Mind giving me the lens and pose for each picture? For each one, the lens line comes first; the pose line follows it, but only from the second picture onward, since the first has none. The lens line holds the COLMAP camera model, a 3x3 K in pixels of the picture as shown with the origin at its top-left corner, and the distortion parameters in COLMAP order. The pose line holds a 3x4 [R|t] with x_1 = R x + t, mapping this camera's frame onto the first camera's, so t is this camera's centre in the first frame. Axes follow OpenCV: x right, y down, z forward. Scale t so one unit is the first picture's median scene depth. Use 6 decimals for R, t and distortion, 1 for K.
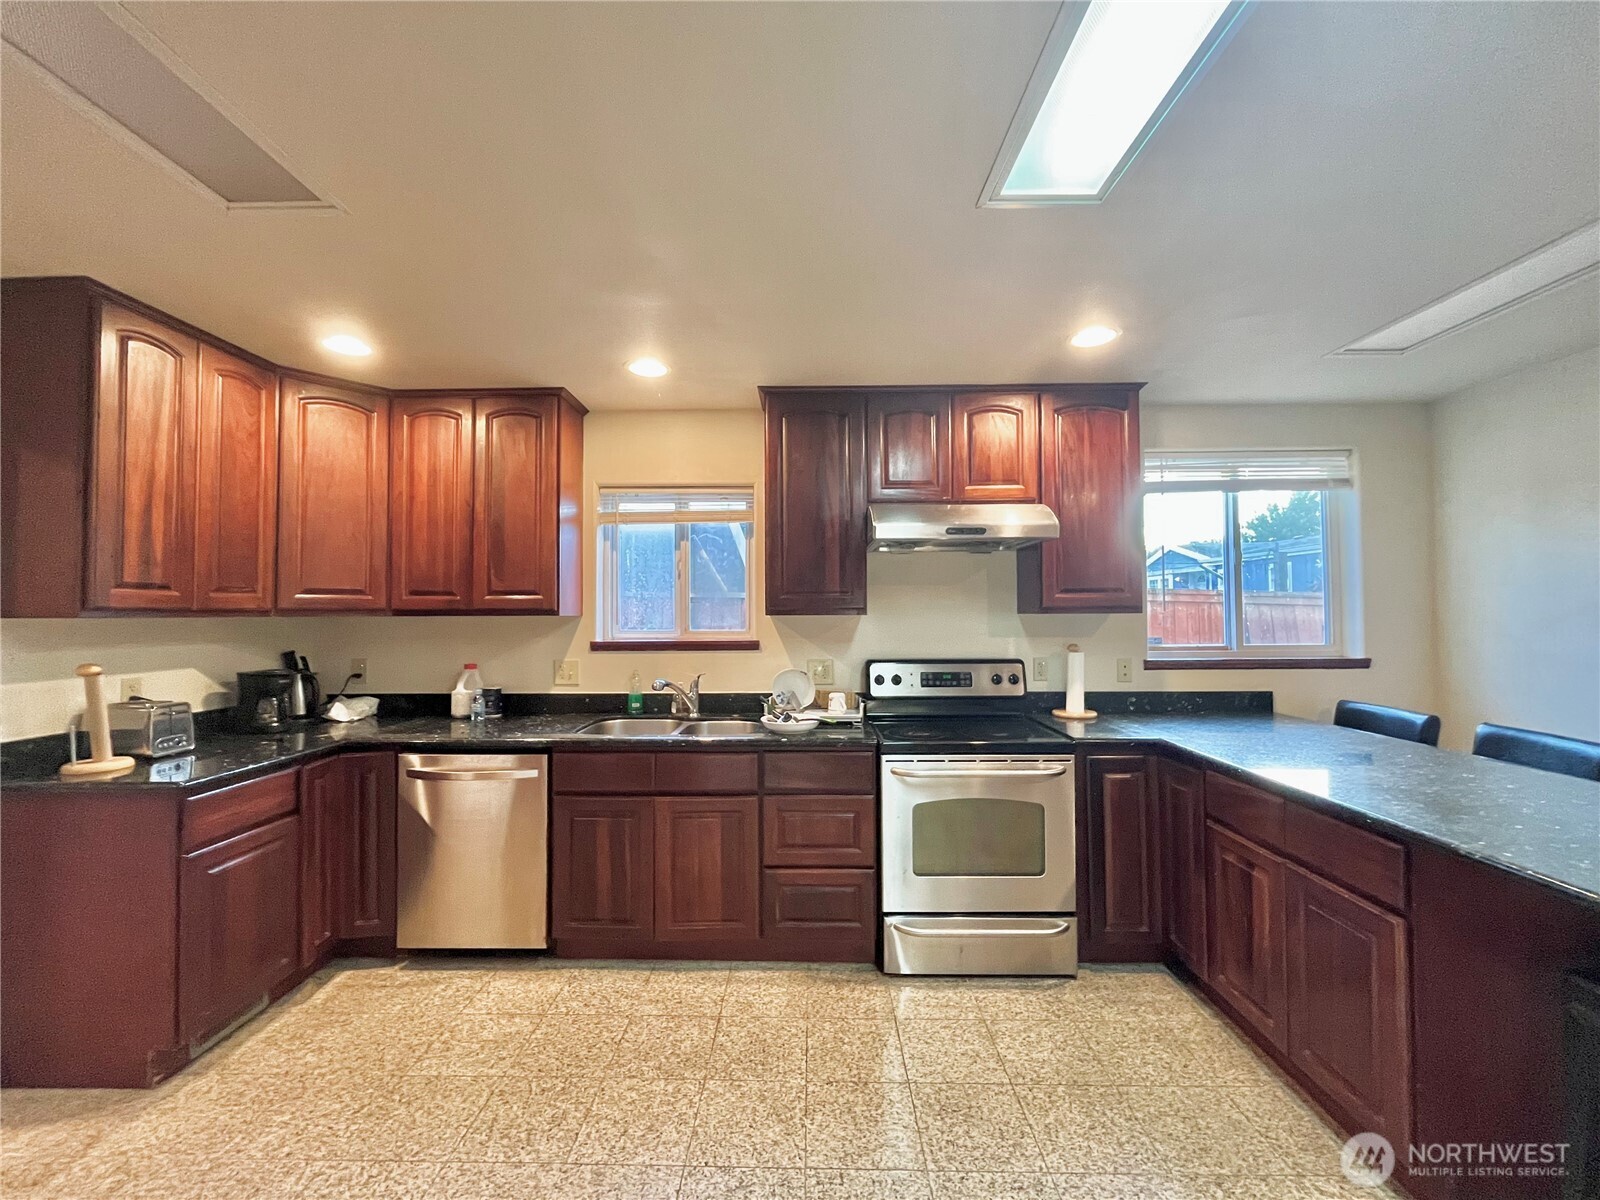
lens RADIAL K [[646.6, 0, 798.5], [0, 646.6, 600.2], [0, 0, 1]] dist [0.000675, 0.000074]
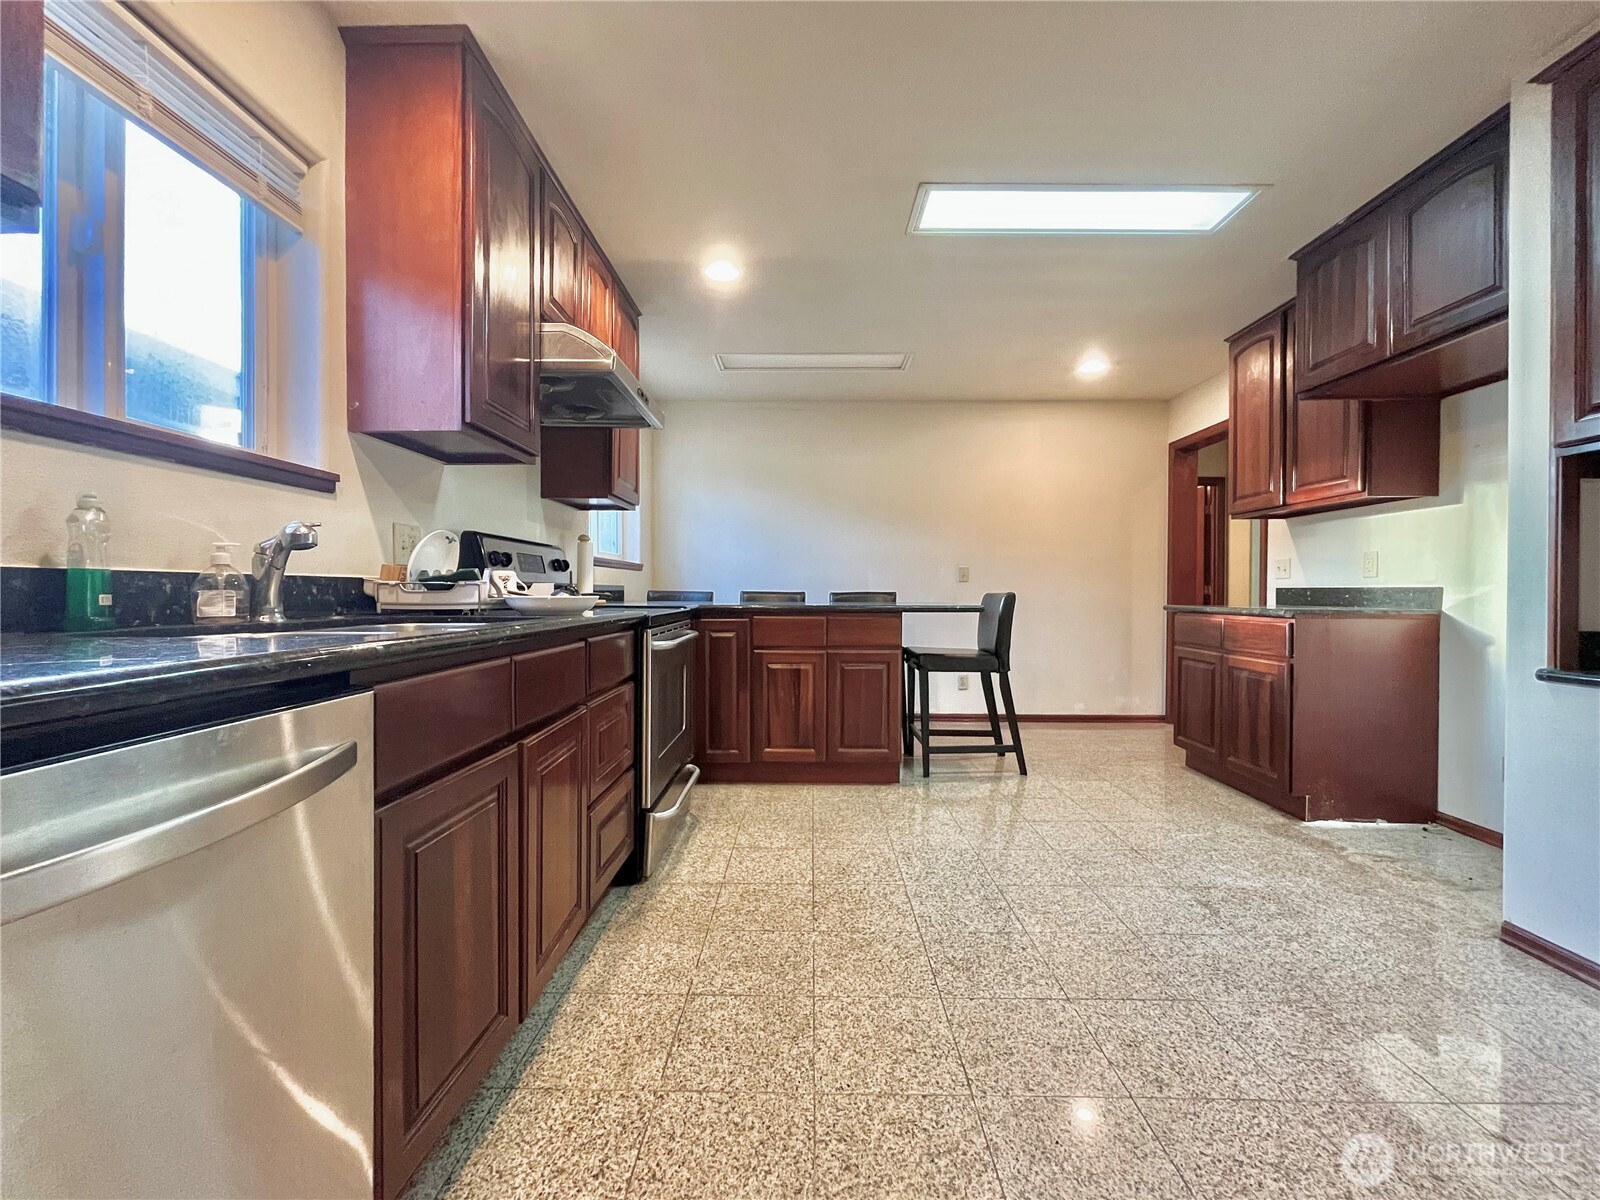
lens RADIAL K [[646.6, 0, 801.6], [0, 646.6, 595.8], [0, 0, 1]] dist [0.000675, 0.000074]
pose [[-0.004752, -0.000221, 0.999989, -0.739531], [-0.026560, 0.999647, 0.000095, 0.190734], [-0.999636, -0.026559, -0.004756, 0.805848]]
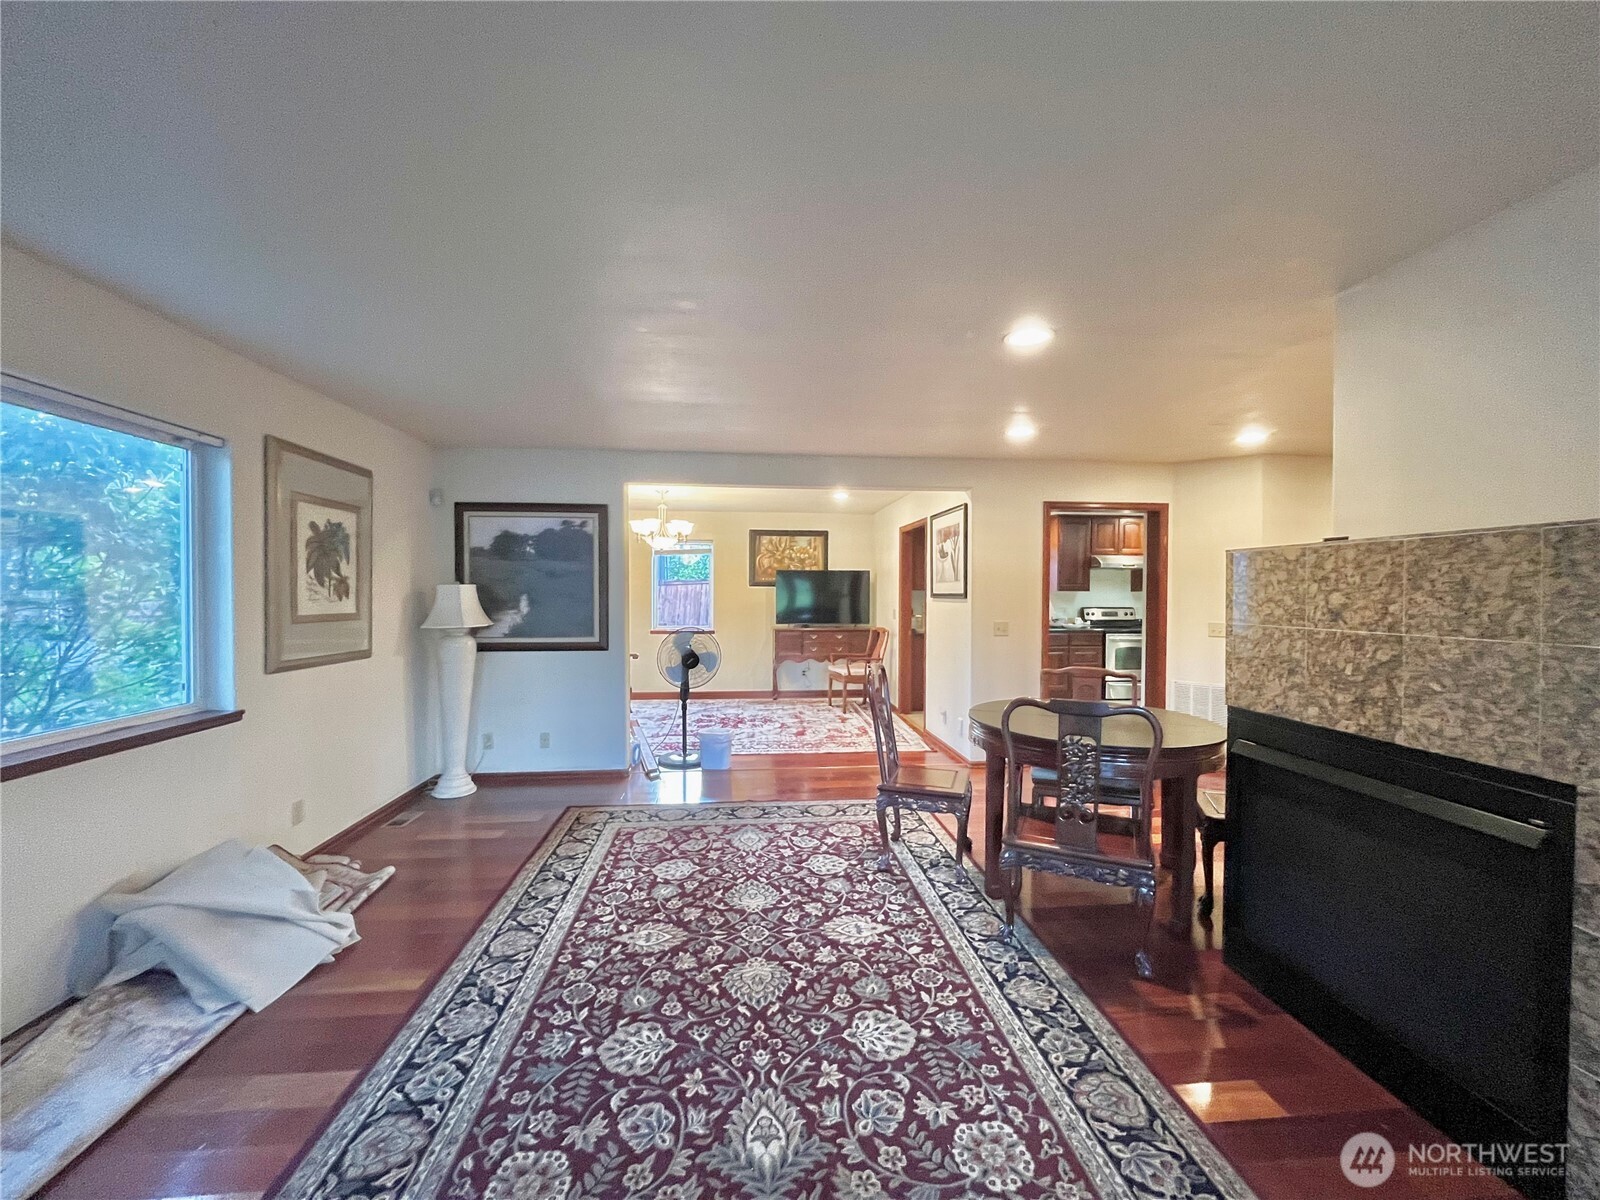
lens RADIAL K [[646.6, 0, 798.4], [0, 646.6, 600.5], [0, 0, 1]] dist [0.000675, 0.000074]
pose [[0.994039, 0.005418, 0.108889, -1.800601], [-0.008991, 0.999436, 0.032347, -0.023156], [-0.108652, -0.033133, 0.993528, -2.103137]]
